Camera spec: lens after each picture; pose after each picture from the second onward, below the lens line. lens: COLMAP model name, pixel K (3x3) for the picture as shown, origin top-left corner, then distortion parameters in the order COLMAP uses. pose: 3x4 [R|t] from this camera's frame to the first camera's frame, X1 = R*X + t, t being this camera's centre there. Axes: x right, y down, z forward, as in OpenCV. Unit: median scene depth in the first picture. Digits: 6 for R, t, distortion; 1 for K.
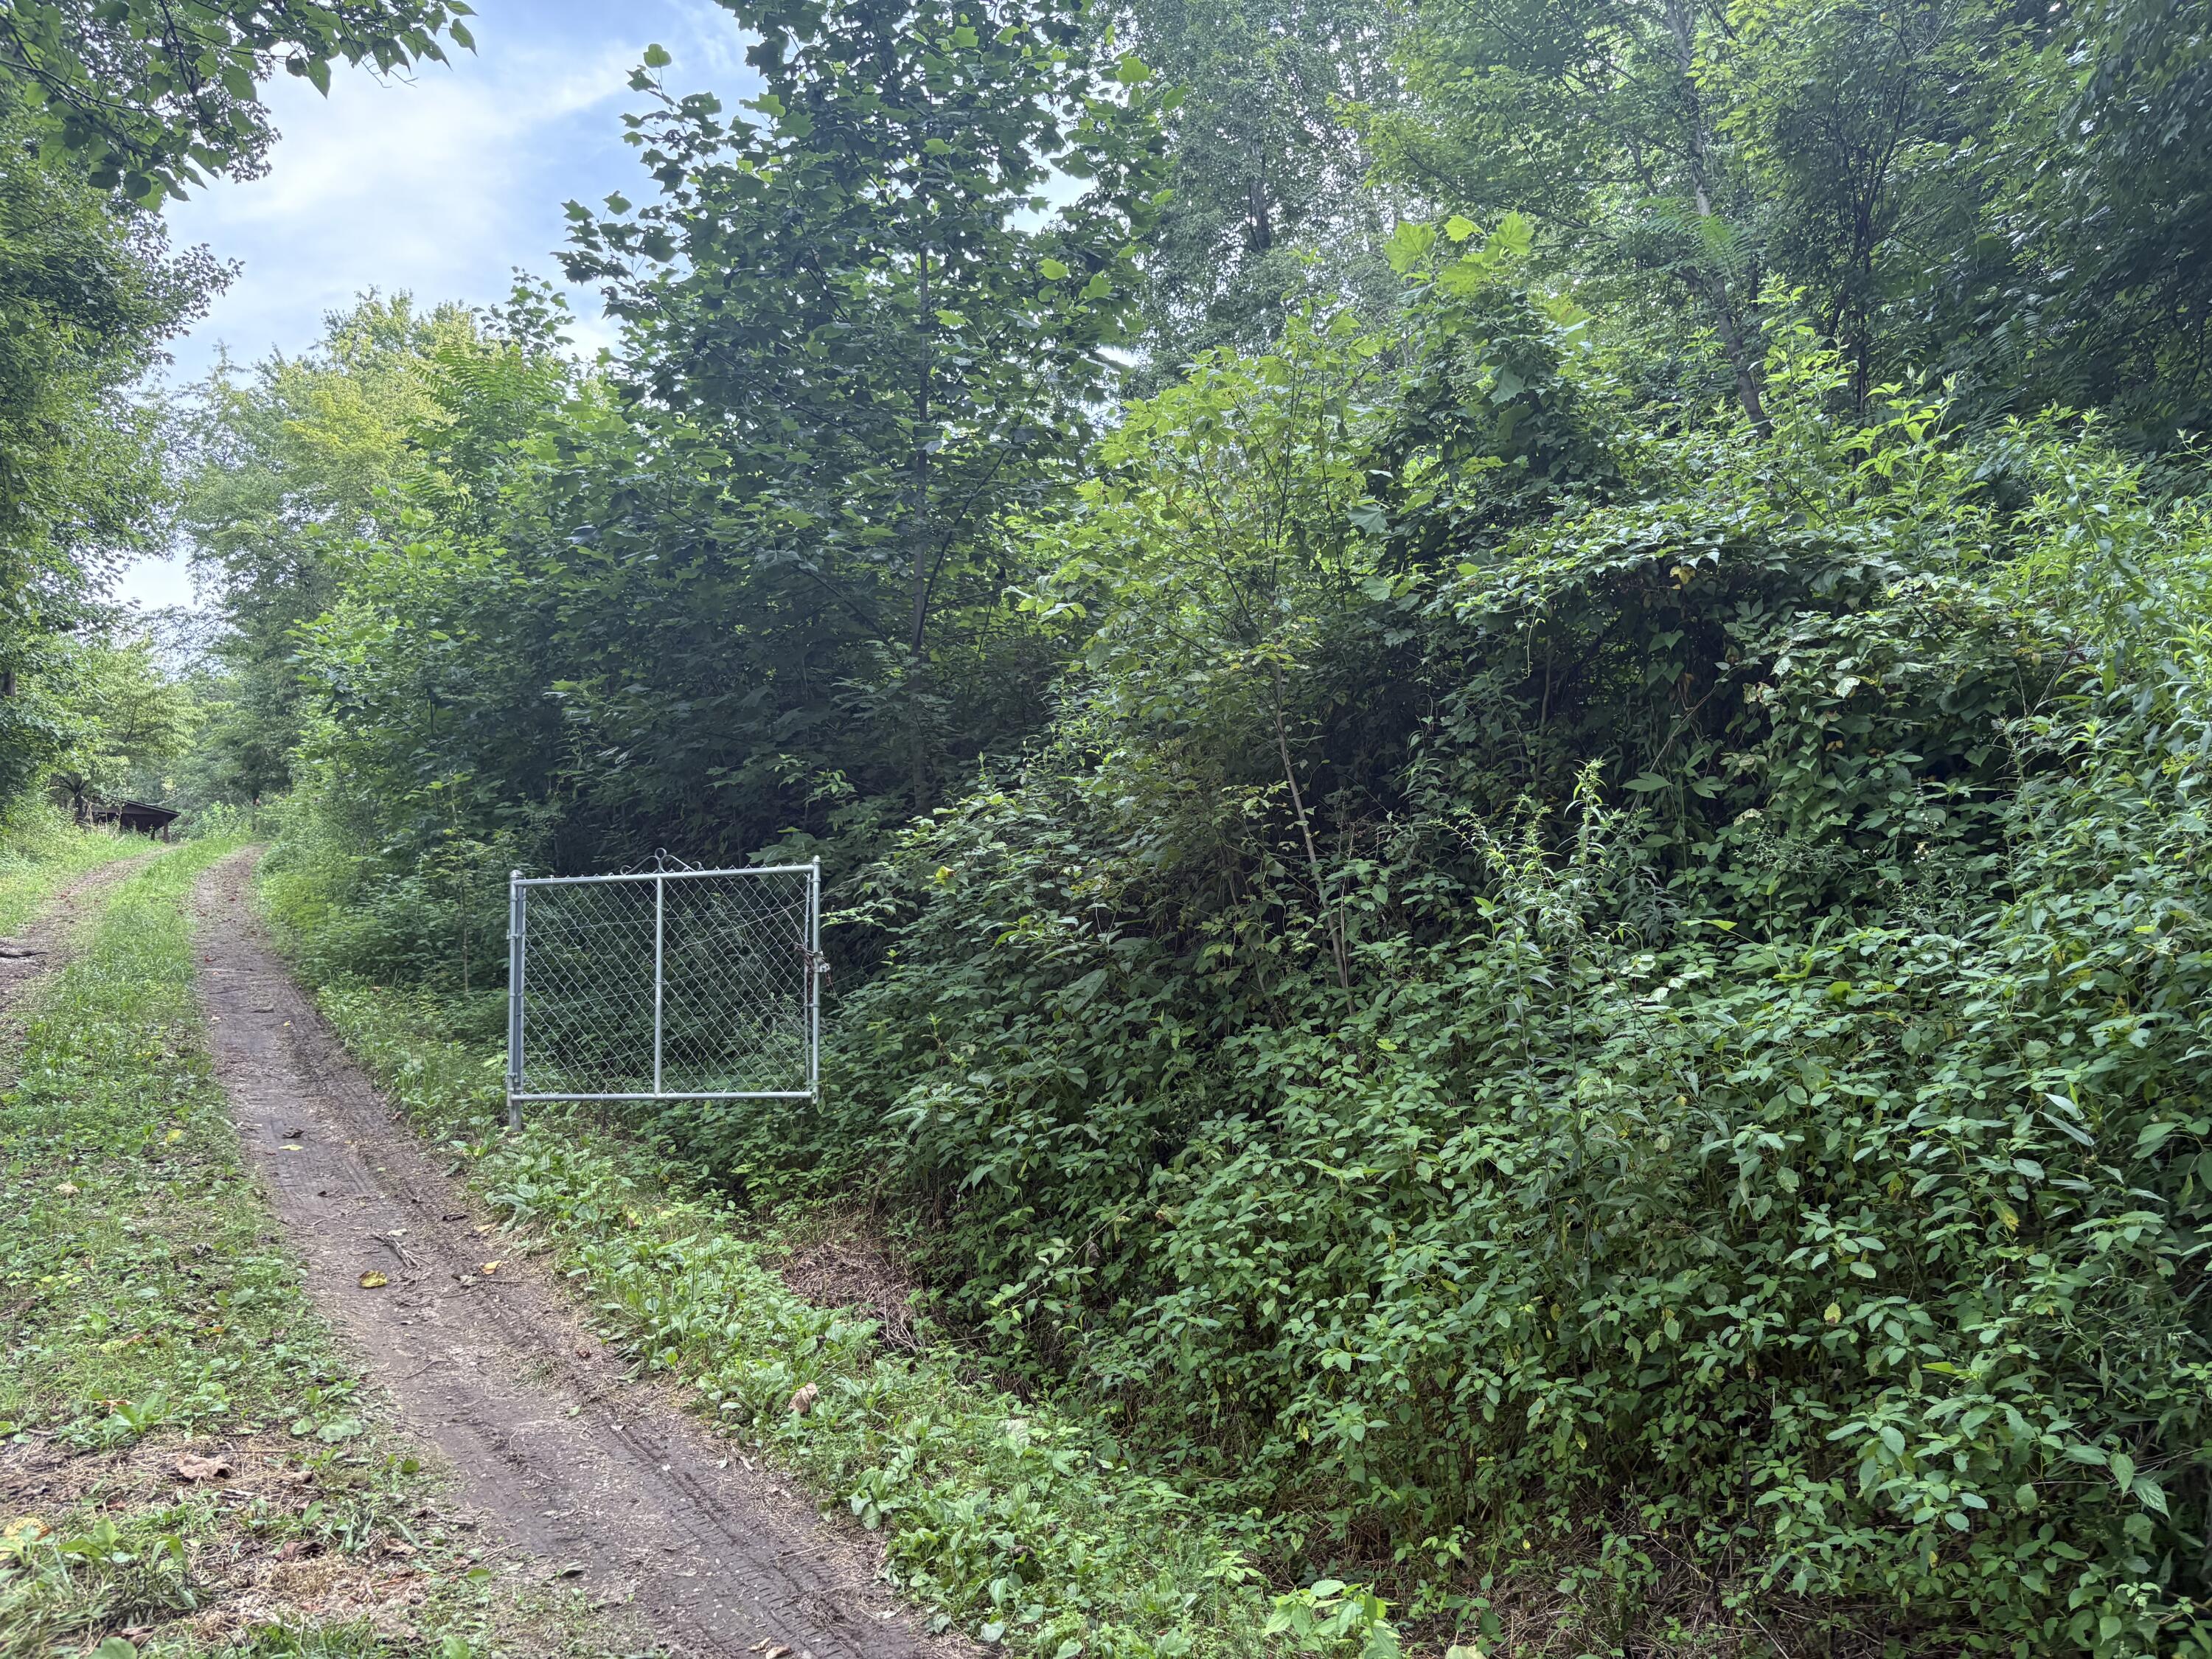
lens RADIAL K [[1651.2, 0, 1107.4], [0, 1651.2, 838.3], [0, 0, 1]] dist [0.038493, -0.045317]
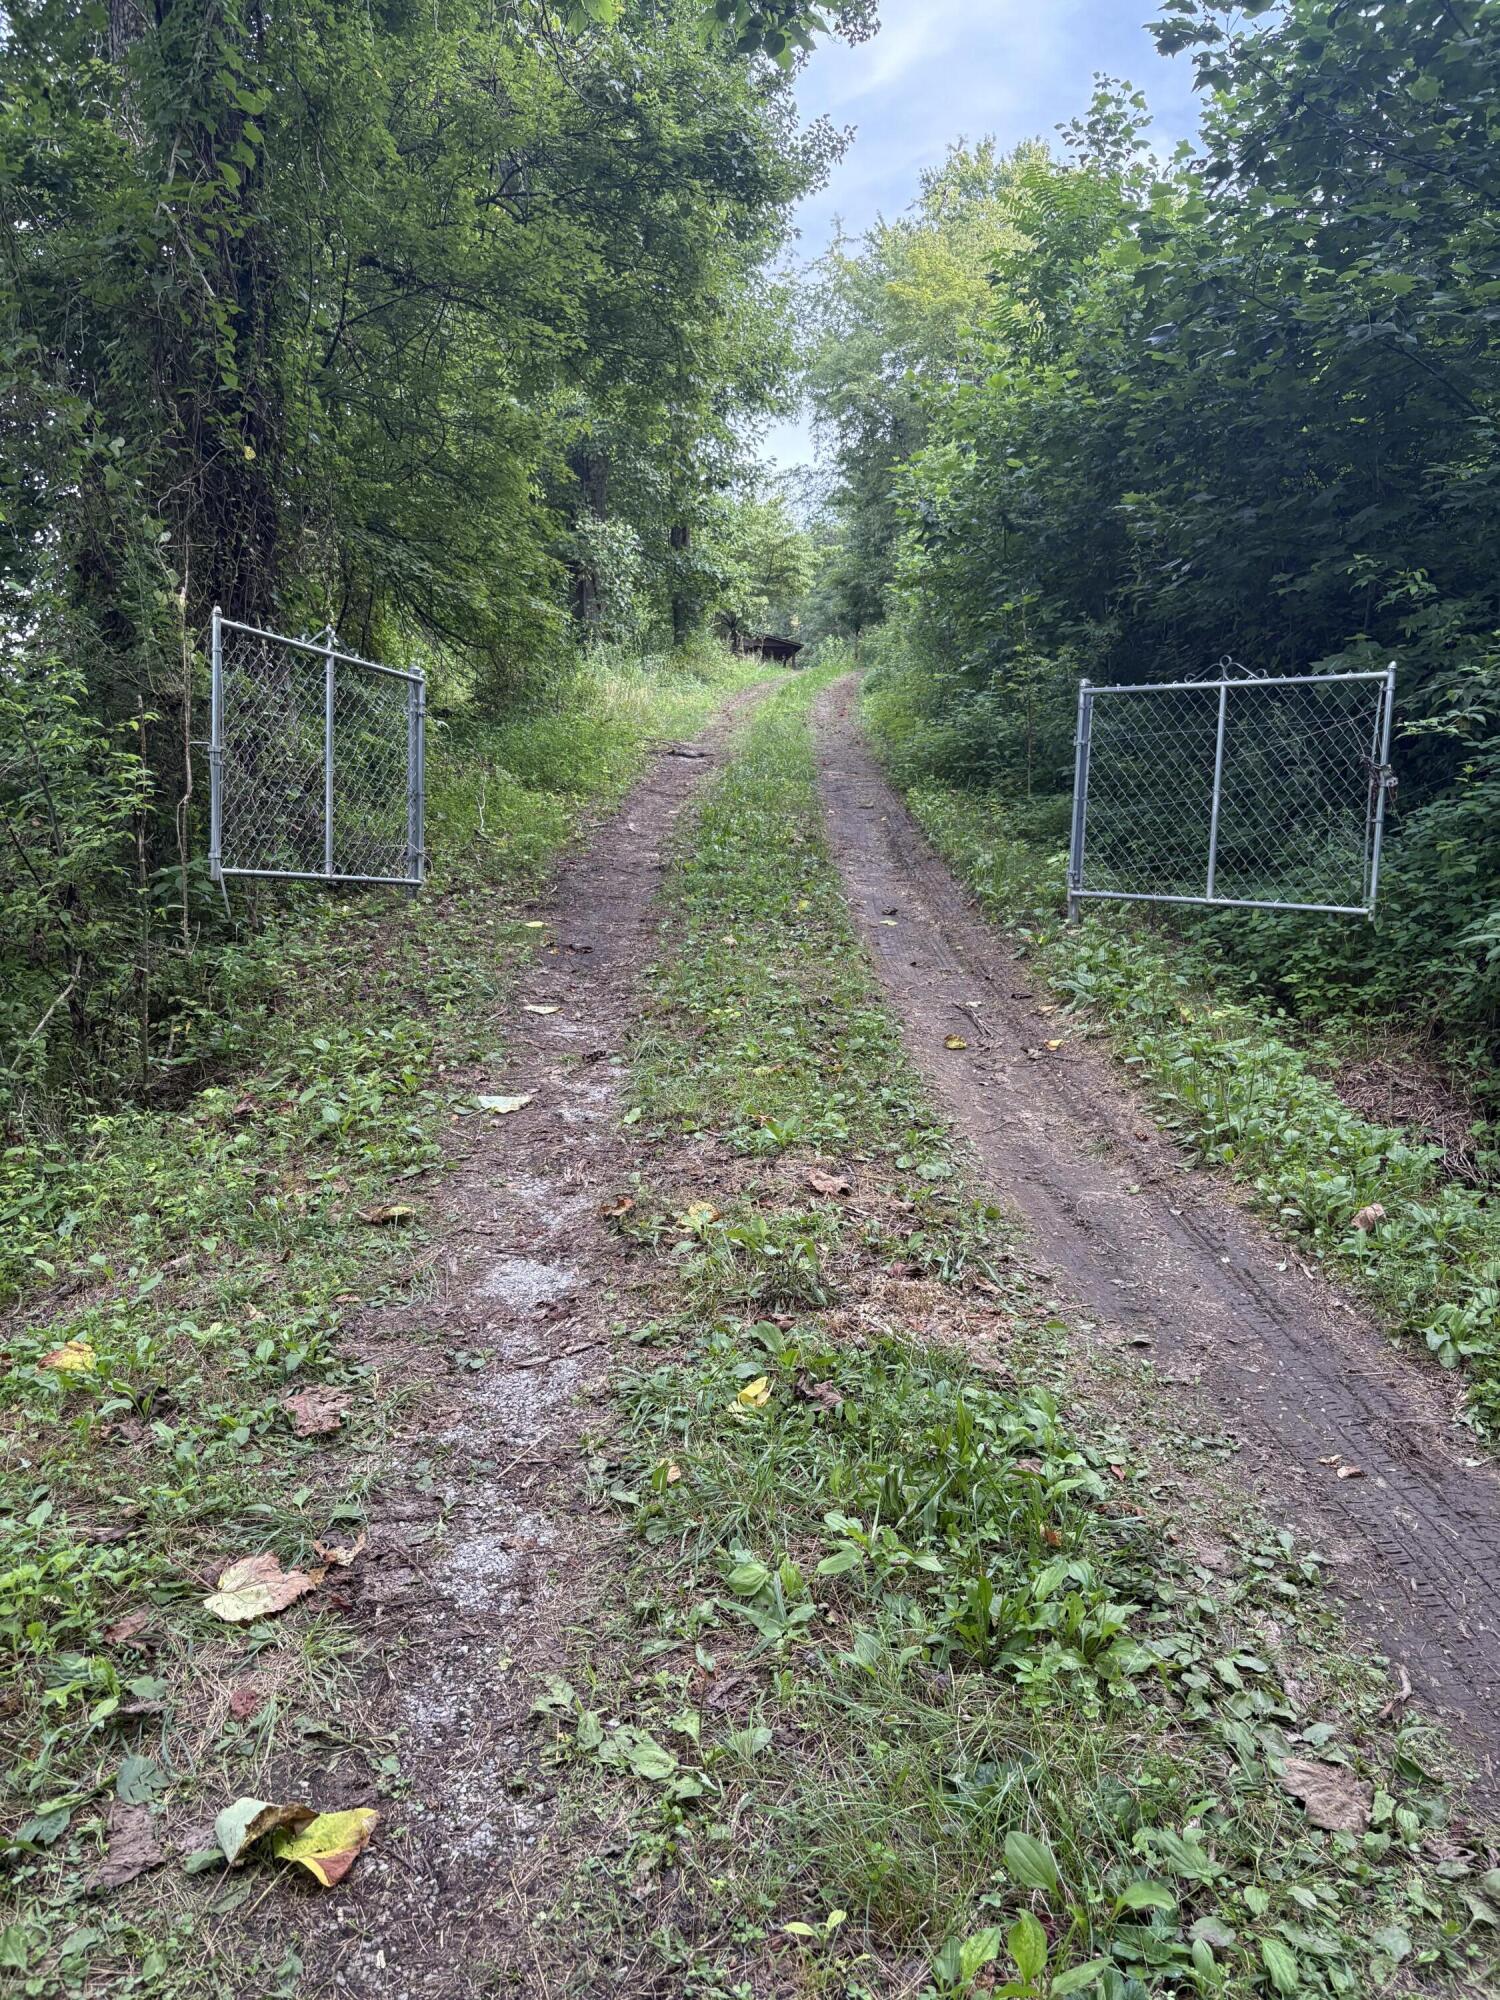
lens RADIAL K [[1492.9, 0, 751.5], [0, 1492.9, 1009.1], [0, 0, 1]] dist [0.038493, -0.045317]
pose [[0.856470, 0.108942, -0.504570, -0.036708], [0.007118, 0.974890, 0.222571, 0.010923], [0.516148, -0.194217, 0.834189, 0.058702]]
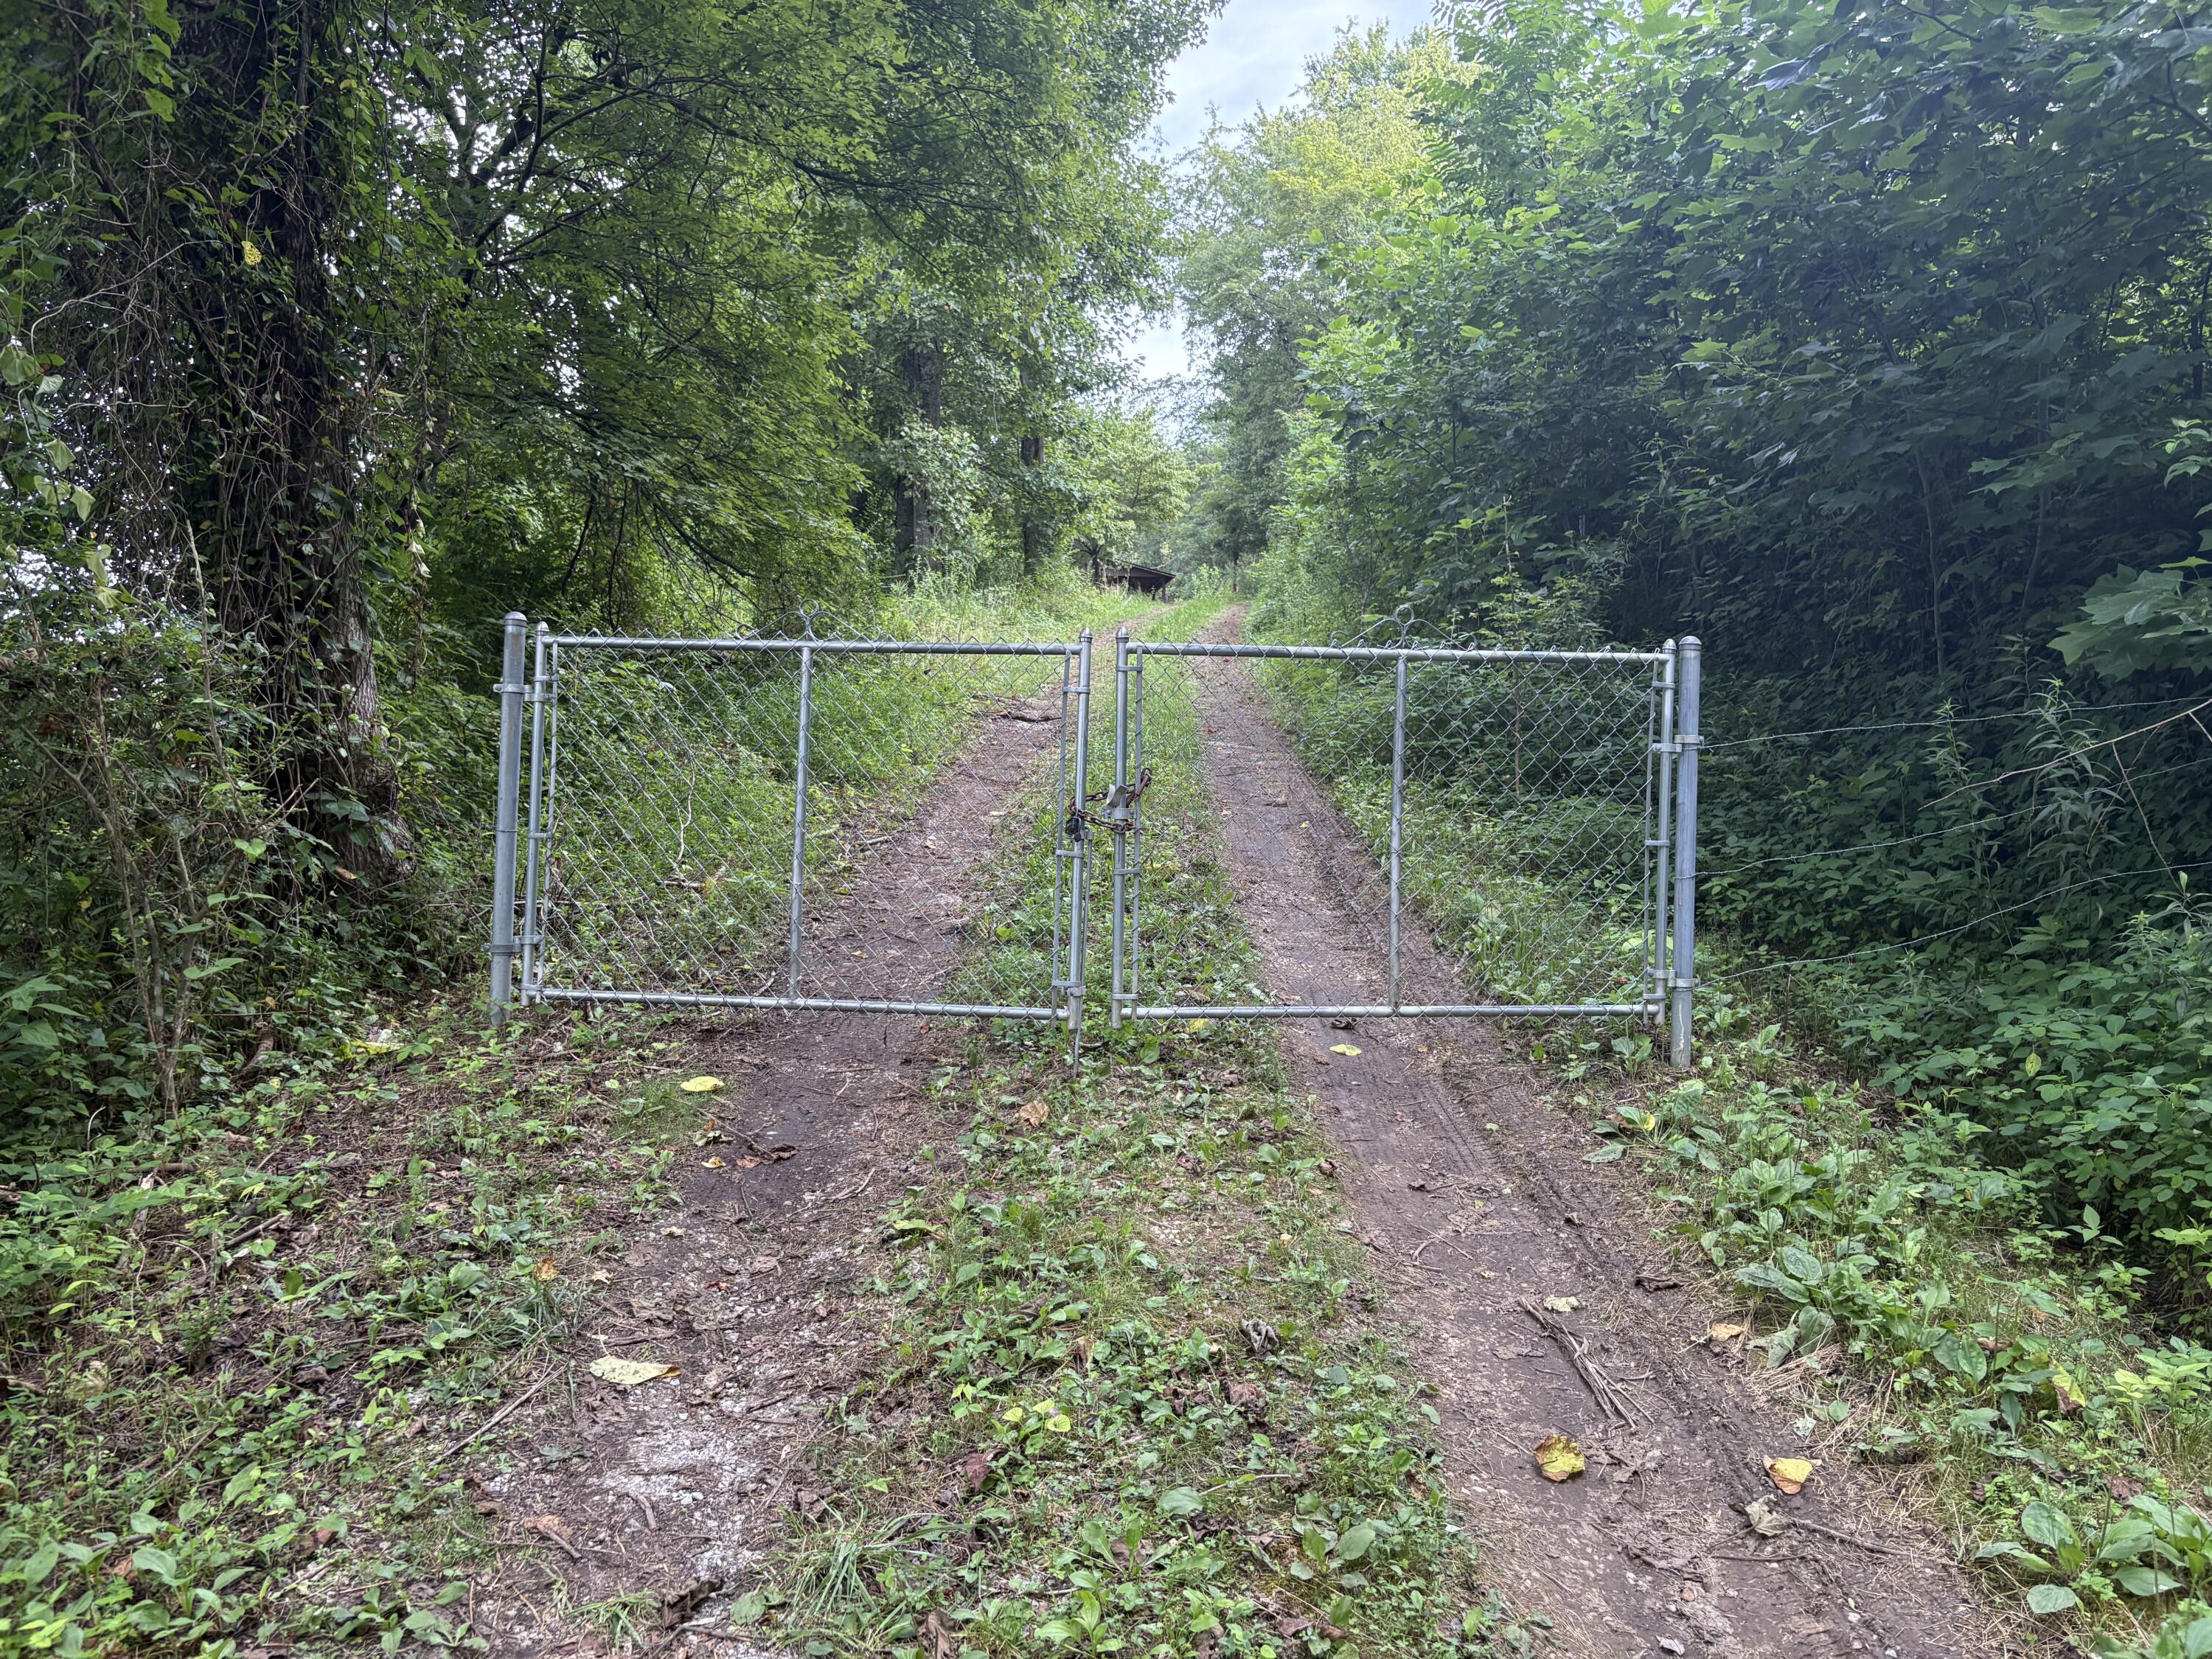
lens RADIAL K [[1651.2, 0, 1107.4], [0, 1651.2, 838.3], [0, 0, 1]] dist [0.038493, -0.045317]
pose [[0.853578, 0.069434, -0.516317, -0.247893], [0.005934, 0.989718, 0.142907, 0.005233], [0.520931, -0.125046, 0.844390, 0.417642]]
